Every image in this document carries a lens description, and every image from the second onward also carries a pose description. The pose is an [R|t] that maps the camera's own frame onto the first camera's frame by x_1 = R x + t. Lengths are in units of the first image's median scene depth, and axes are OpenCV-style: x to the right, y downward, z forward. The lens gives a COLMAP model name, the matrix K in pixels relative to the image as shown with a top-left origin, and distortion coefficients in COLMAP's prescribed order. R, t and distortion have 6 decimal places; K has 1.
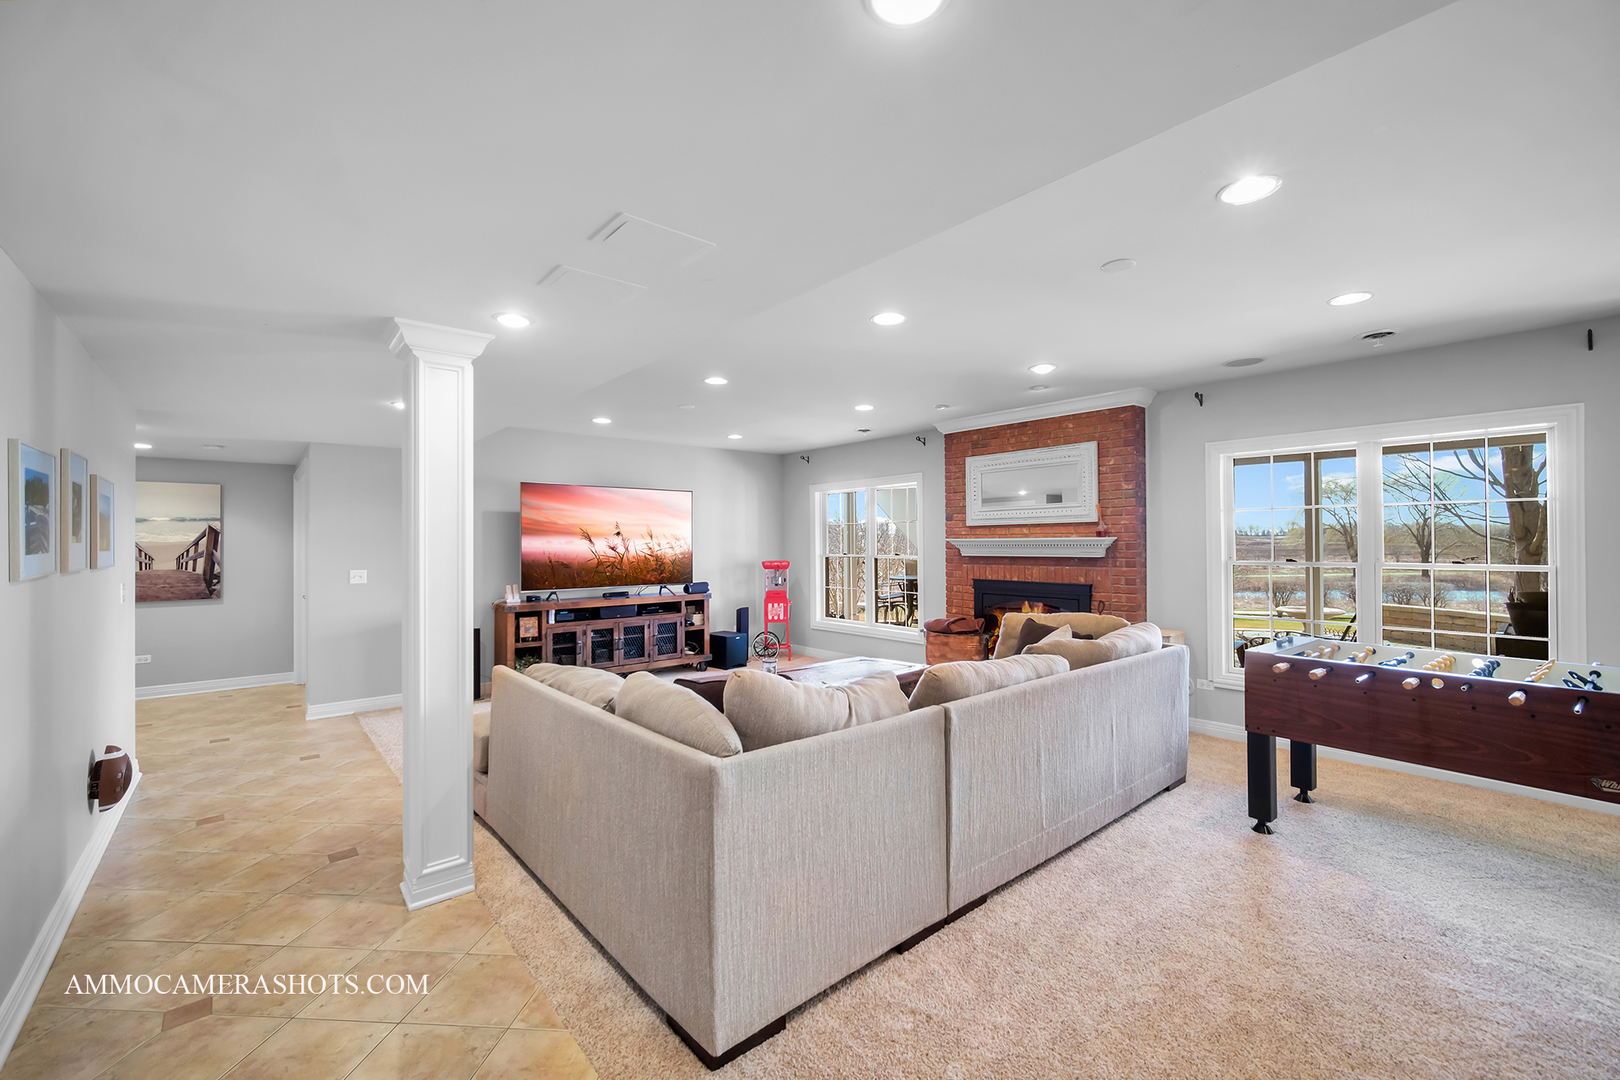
lens RADIAL K [[661.7, 0, 810.0], [0, 661.7, 540.0], [0, 0, 1]] dist [-0.010152, -0.000125]
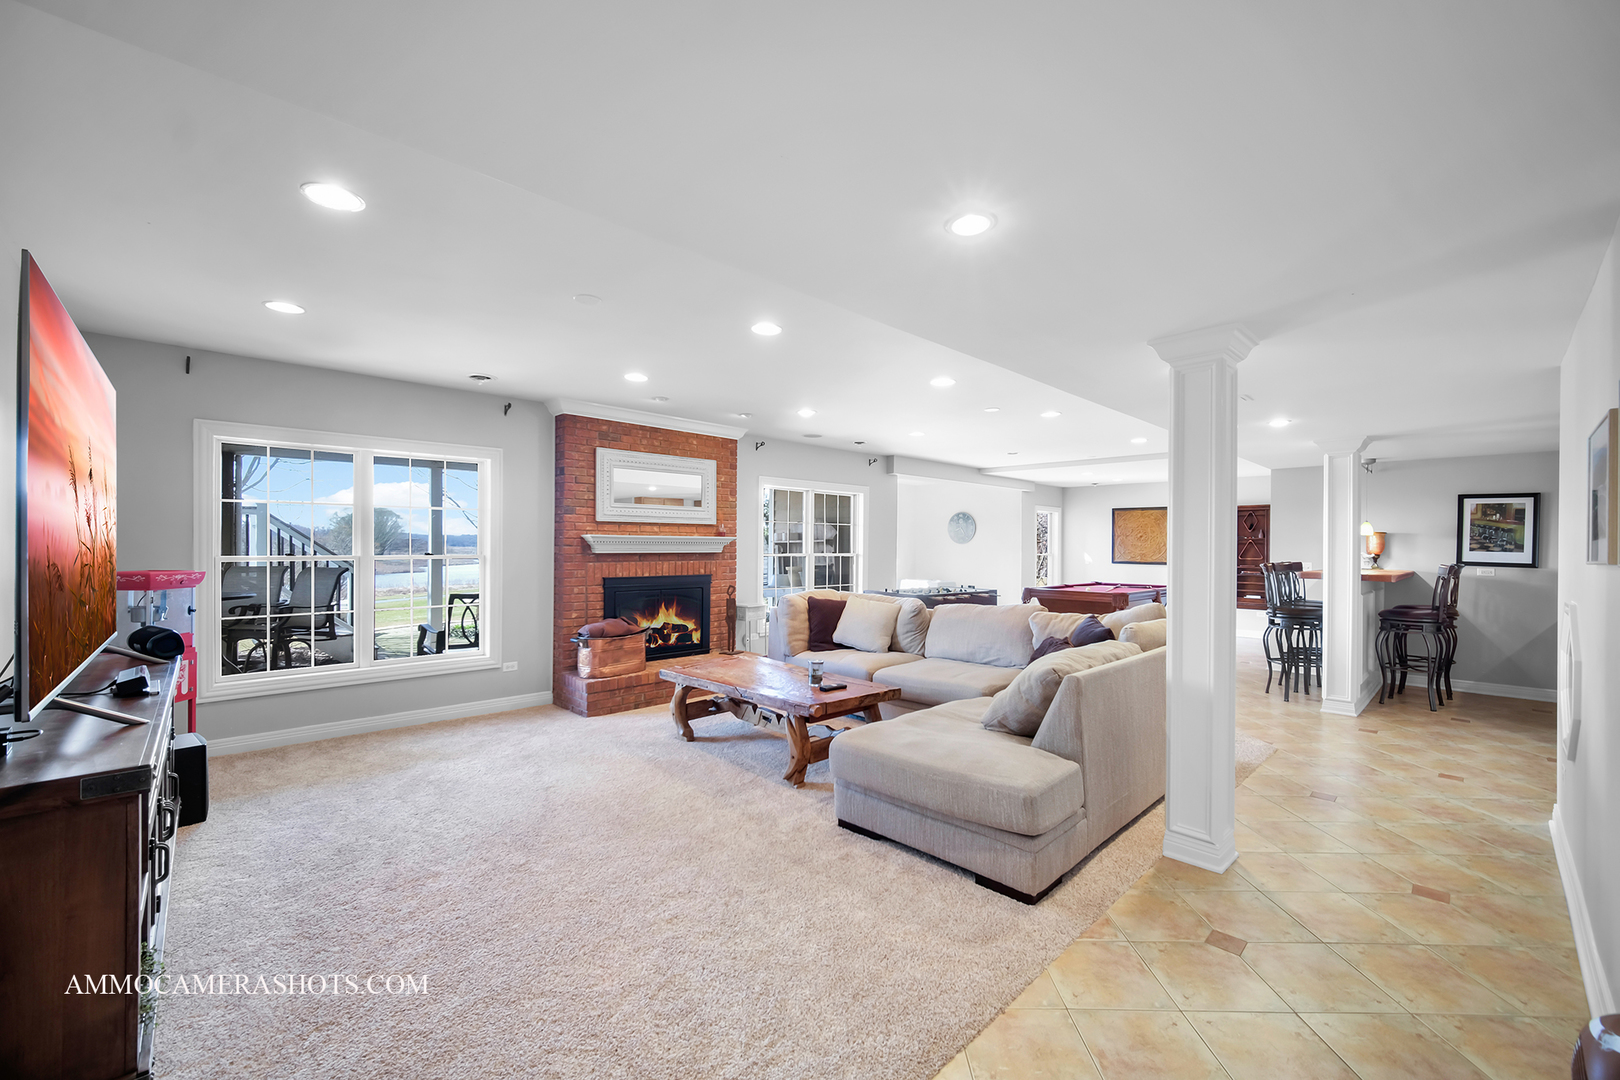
lens RADIAL K [[676.2, 0, 810.0], [0, 676.2, 540.0], [0, 0, 1]] dist [0.000979, 0.000121]
pose [[-0.071552, 0.011854, 0.997366, -0.786596], [-0.012204, 0.999844, -0.012759, 0.014824], [-0.997362, -0.013085, -0.071396, 0.828934]]
